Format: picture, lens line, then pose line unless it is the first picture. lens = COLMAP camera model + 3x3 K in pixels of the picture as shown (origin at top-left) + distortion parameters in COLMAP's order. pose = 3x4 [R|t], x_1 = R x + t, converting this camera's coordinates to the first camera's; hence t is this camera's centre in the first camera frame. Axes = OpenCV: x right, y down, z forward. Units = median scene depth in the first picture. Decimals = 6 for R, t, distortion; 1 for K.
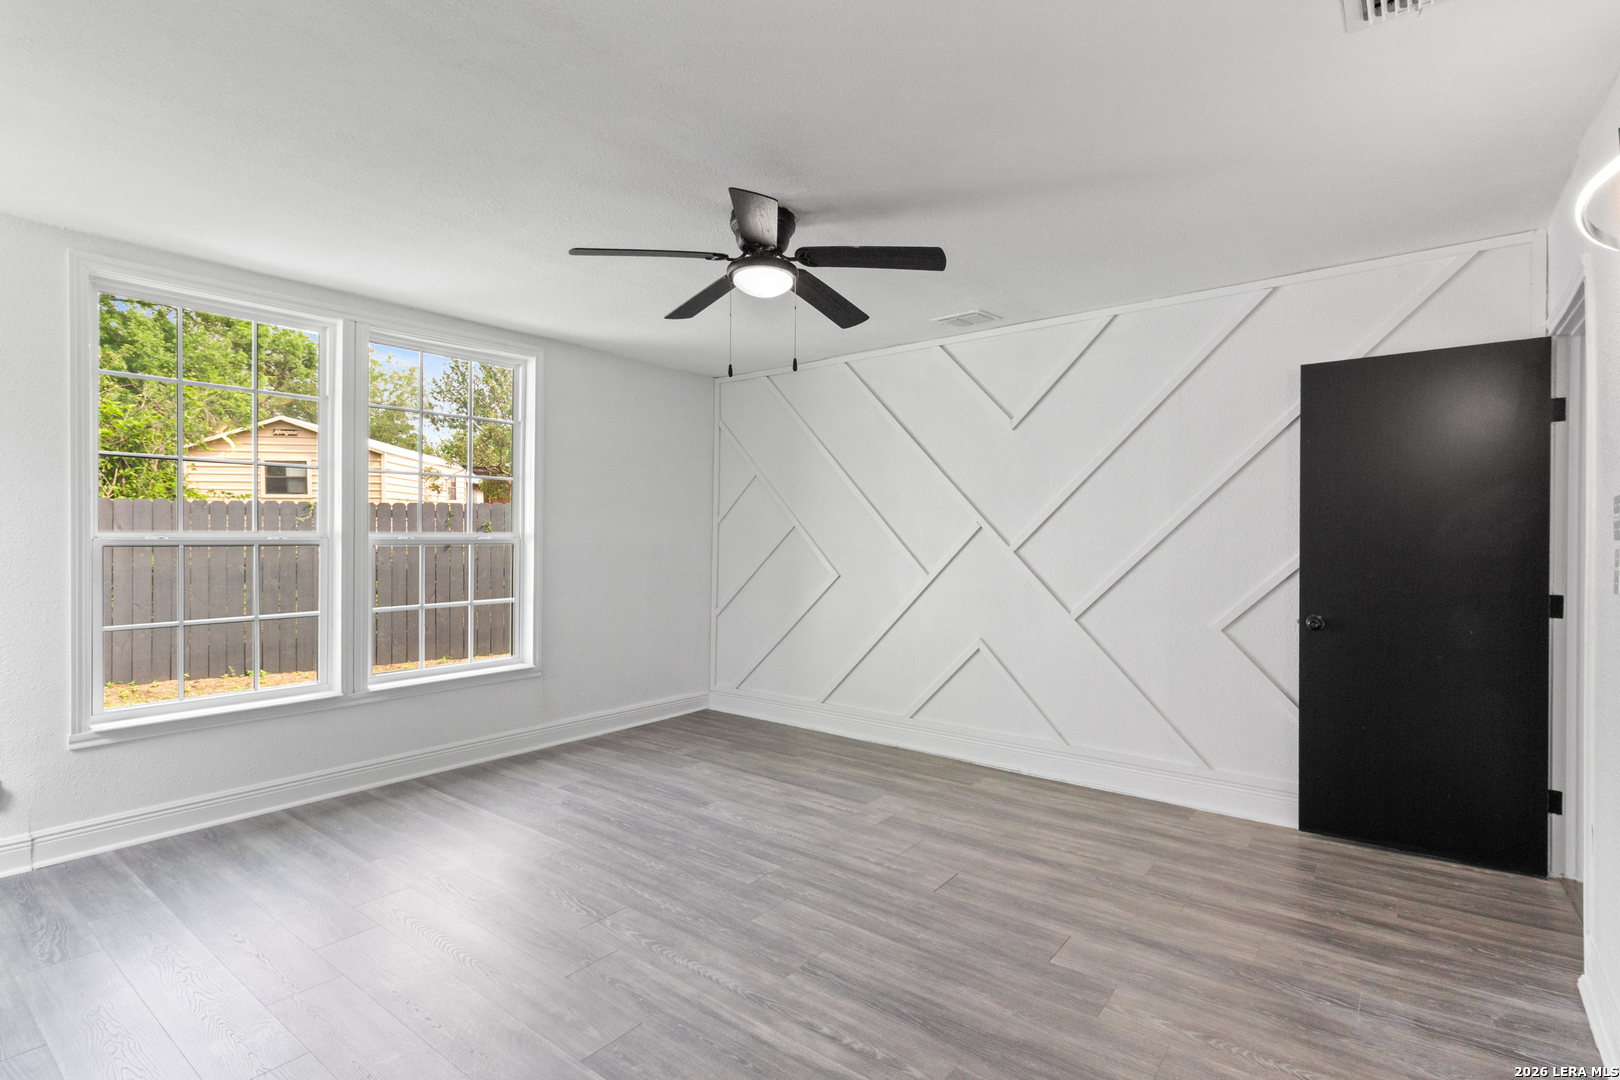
lens RADIAL K [[818.3, 0, 818.3], [0, 818.3, 536.9], [0, 0, 1]] dist [-0.000952, -0.000281]
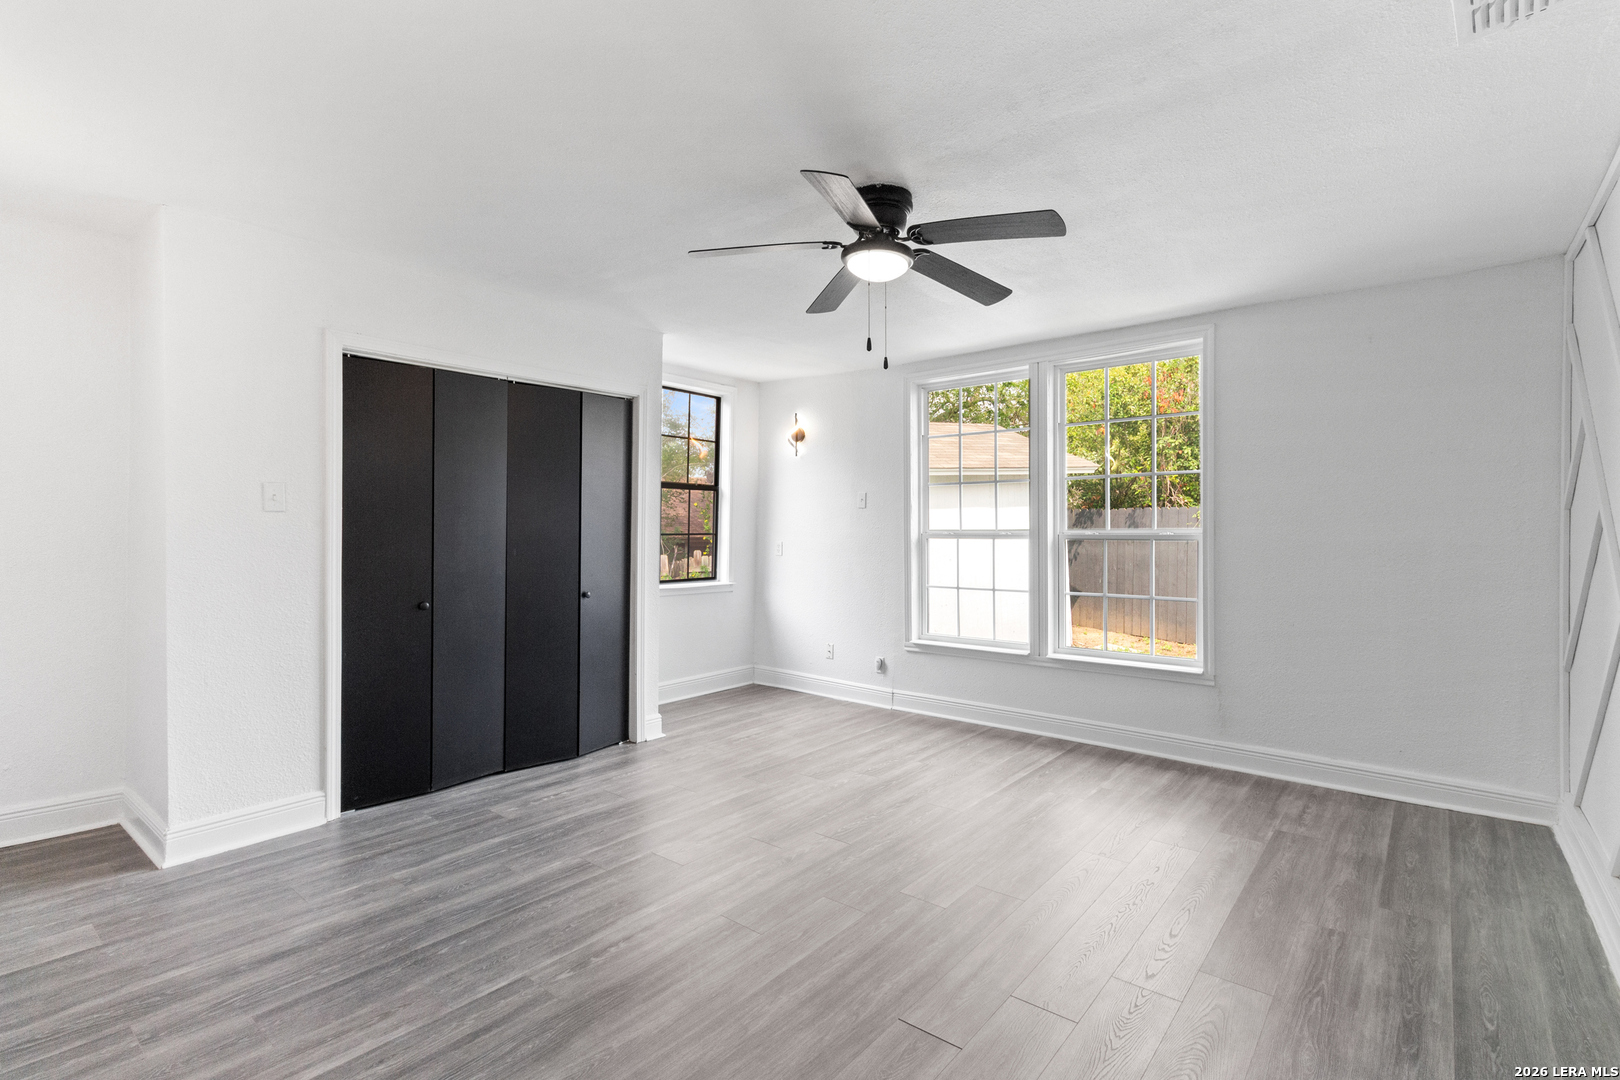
lens RADIAL K [[745.7, 0, 821.2], [0, 745.7, 534.6], [0, 0, 1]] dist [0.000228, -0.000742]
pose [[-0.048049, -0.000004, -0.998845, 0.532290], [-0.002583, 0.999997, 0.000120, 0.003231], [0.998842, 0.002585, -0.048049, 0.637069]]
